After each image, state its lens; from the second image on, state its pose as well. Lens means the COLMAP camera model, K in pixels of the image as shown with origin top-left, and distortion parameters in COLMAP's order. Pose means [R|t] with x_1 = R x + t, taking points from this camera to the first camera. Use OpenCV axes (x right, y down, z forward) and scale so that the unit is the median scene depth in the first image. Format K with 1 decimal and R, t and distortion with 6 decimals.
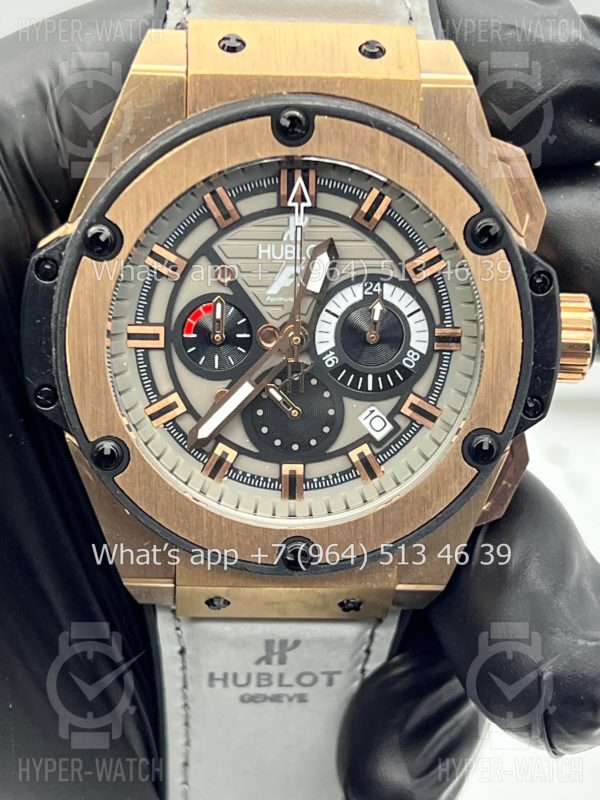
lens RADIAL K [[1816.7, 0, 308.5], [0, 1816.7, 401.4], [0, 0, 1]] dist [0.270106, 0.000000]
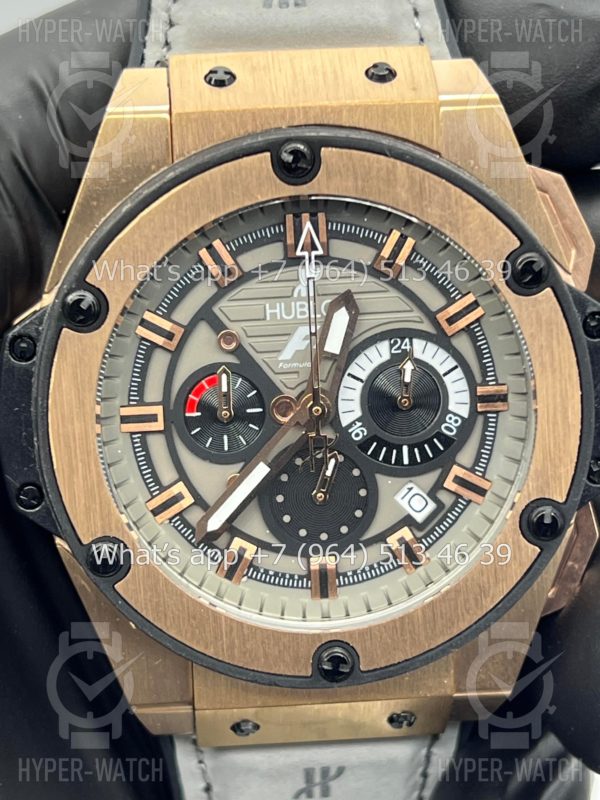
lens RADIAL K [[1816.7, 0, 298.2], [0, 1816.7, 394.4], [0, 0, 1]] dist [0.270106, 0.000000]
pose [[0.997607, -0.068466, -0.009624, -0.006532], [0.067579, 0.995011, -0.073397, 0.020952], [0.014601, 0.072571, 0.997256, 0.140725]]
